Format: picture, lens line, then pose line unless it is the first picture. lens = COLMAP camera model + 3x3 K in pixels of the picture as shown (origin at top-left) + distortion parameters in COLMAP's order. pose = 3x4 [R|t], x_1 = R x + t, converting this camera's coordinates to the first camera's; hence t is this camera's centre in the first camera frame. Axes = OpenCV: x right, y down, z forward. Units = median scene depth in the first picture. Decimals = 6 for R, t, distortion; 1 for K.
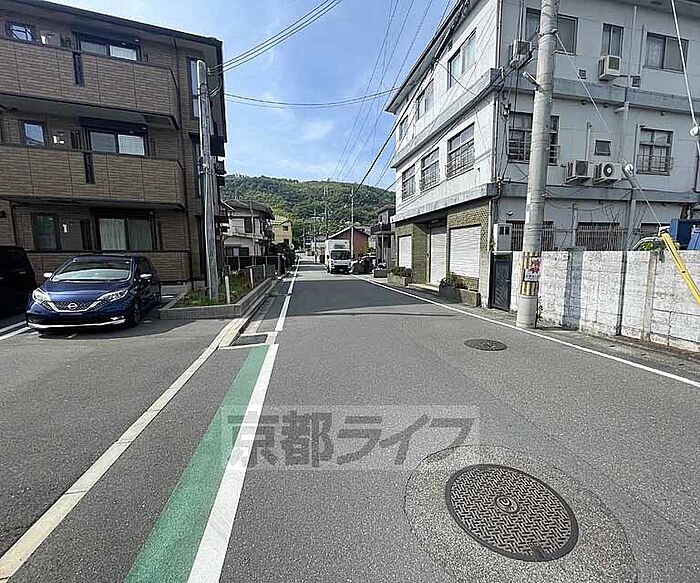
lens RADIAL K [[309.7, 0, 356.5], [0, 309.7, 290.5], [0, 0, 1]] dist [-0.000248, -0.000176]
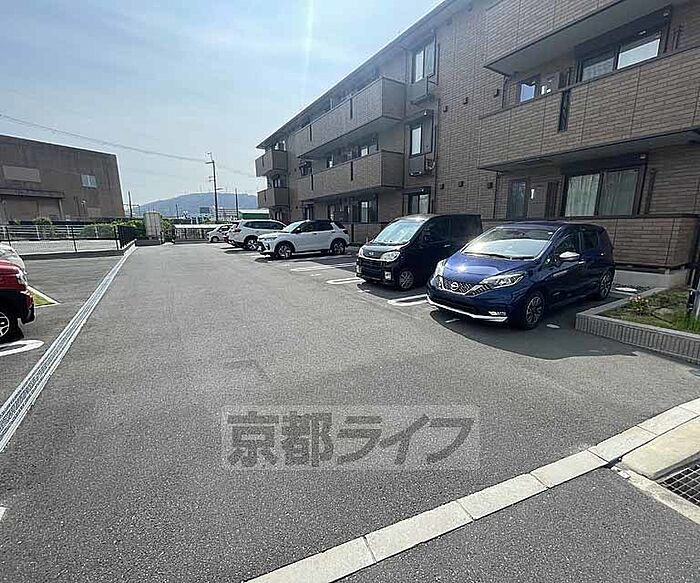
lens RADIAL K [[316.6, 0, 348.7], [0, 316.6, 288.7], [0, 0, 1]] dist [-0.000864, -0.000160]
pose [[0.180076, 0.192610, -0.964611, -0.093950], [-0.109244, 0.978491, 0.174988, -0.032212], [0.977568, 0.073867, 0.197244, 0.319735]]
